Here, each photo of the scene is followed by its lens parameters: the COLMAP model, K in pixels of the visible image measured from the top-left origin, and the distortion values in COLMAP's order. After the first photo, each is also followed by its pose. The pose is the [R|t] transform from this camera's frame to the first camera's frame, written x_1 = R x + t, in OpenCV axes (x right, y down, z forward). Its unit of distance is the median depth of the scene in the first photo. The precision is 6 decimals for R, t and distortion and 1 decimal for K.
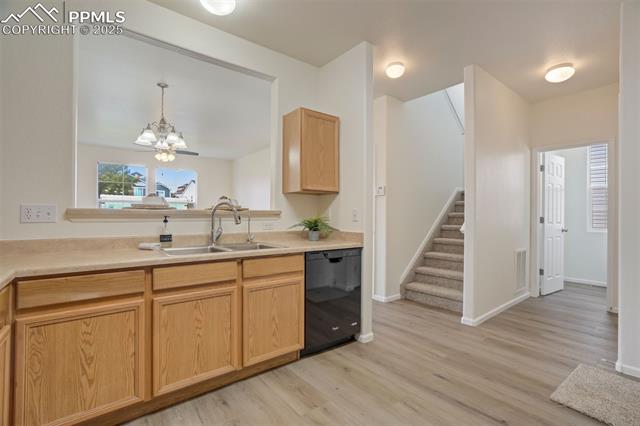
lens RADIAL K [[297.5, 0, 320.4], [0, 297.5, 215.3], [0, 0, 1]] dist [-0.046888, 0.020348]
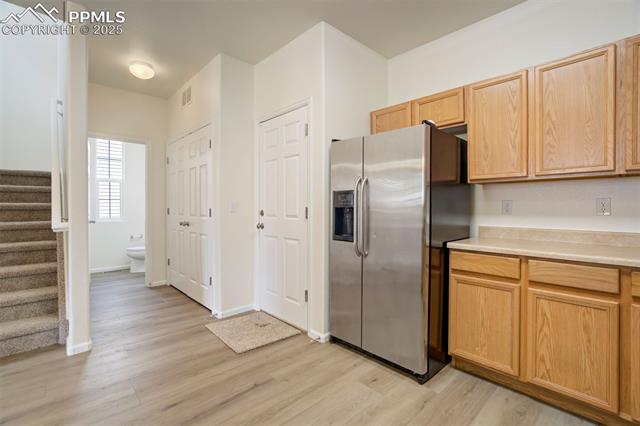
lens RADIAL K [[297.5, 0, 320.4], [0, 297.5, 215.3], [0, 0, 1]] dist [-0.046888, 0.020348]
pose [[-0.084287, -0.033798, 0.995868, -0.404319], [0.006309, 0.999386, 0.034451, -0.000071], [-0.996422, 0.009186, -0.084022, 0.643192]]
